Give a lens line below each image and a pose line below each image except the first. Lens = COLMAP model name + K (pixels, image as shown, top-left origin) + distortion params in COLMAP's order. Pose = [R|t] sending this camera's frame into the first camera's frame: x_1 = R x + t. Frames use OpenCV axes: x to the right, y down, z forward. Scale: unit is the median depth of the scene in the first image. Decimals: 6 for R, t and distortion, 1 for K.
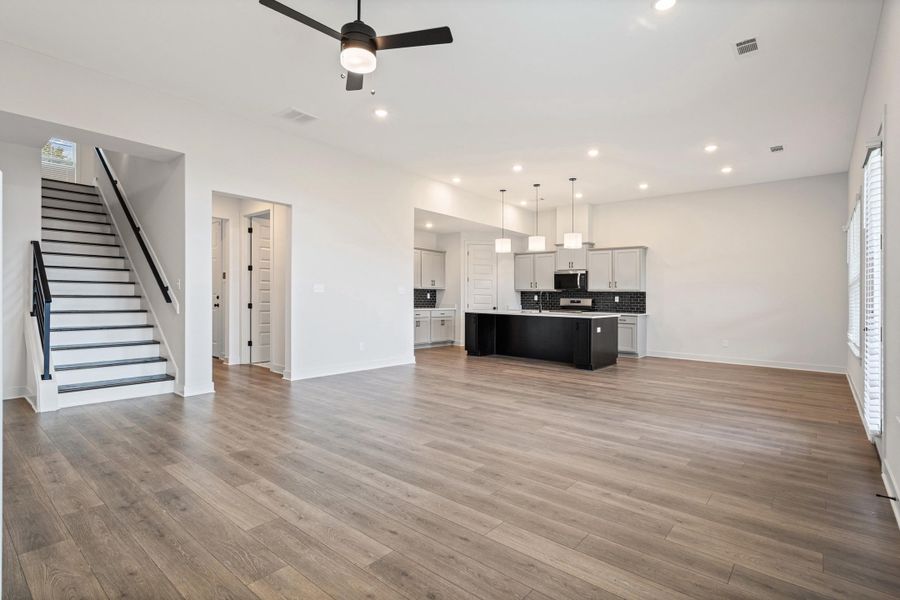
lens RADIAL K [[438.9, 0, 450.1], [0, 438.9, 294.6], [0, 0, 1]] dist [-0.000931, 0.001250]
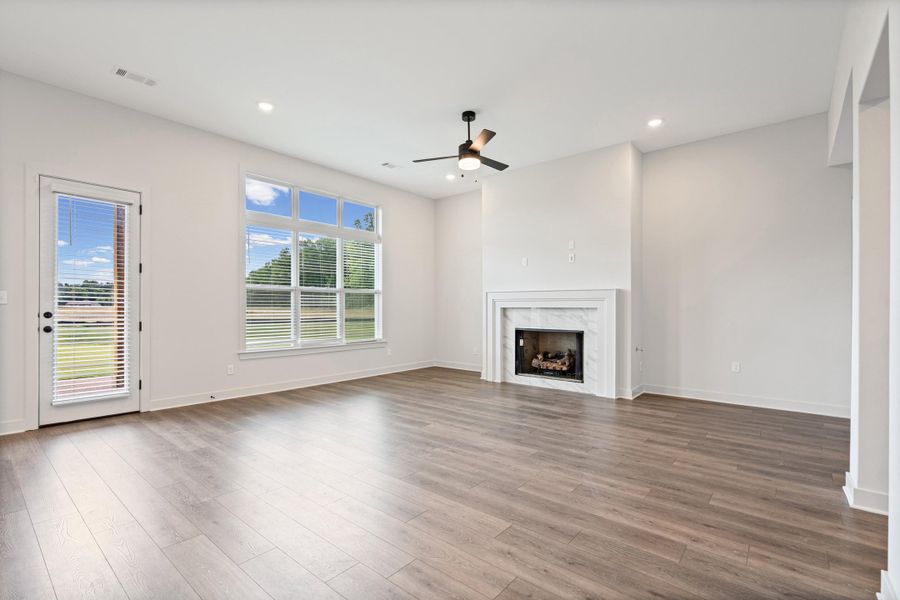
lens RADIAL K [[417.3, 0, 443.9], [0, 417.3, 307.3], [0, 0, 1]] dist [-0.001163, -0.001081]
pose [[-0.999759, -0.021113, 0.006008, -0.103348], [-0.021134, 0.999771, -0.003430, 0.004970], [-0.005935, -0.003557, -0.999976, 2.261711]]
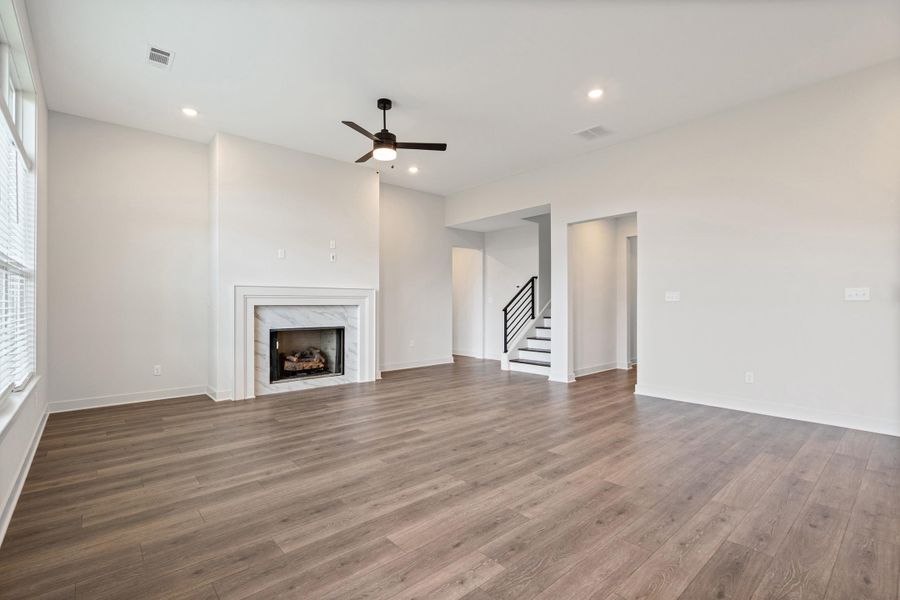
lens RADIAL K [[417.3, 0, 442.1], [0, 417.3, 302.9], [0, 0, 1]] dist [-0.001163, -0.001081]
pose [[-0.164308, -0.019528, -0.986216, 1.077516], [0.006871, 0.999757, -0.020941, 0.022234], [0.986385, -0.010217, -0.164134, 1.280323]]
